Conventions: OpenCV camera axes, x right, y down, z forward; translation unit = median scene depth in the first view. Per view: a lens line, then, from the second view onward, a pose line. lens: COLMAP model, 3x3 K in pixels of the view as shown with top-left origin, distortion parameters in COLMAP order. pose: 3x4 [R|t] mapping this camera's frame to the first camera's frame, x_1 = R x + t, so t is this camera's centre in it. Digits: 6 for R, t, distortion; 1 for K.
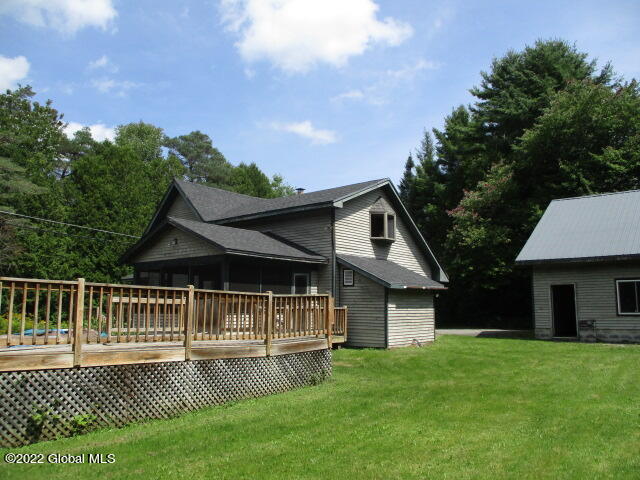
lens RADIAL K [[527.9, 0, 320.5], [0, 527.9, 239.4], [0, 0, 1]] dist [-0.028325, 0.003999]
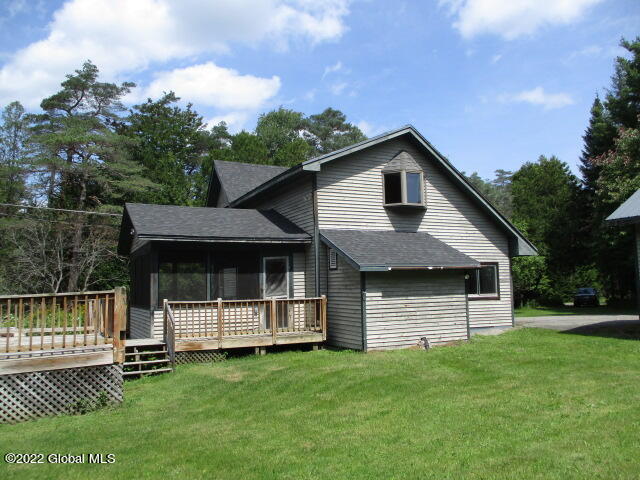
lens RADIAL K [[527.9, 0, 320.1], [0, 527.9, 241.4], [0, 0, 1]] dist [-0.028325, 0.003999]
pose [[0.909149, -0.061458, -0.411912, 0.325203], [0.079641, 0.996455, 0.027106, 0.021510], [0.408785, -0.057448, 0.910821, 0.252082]]
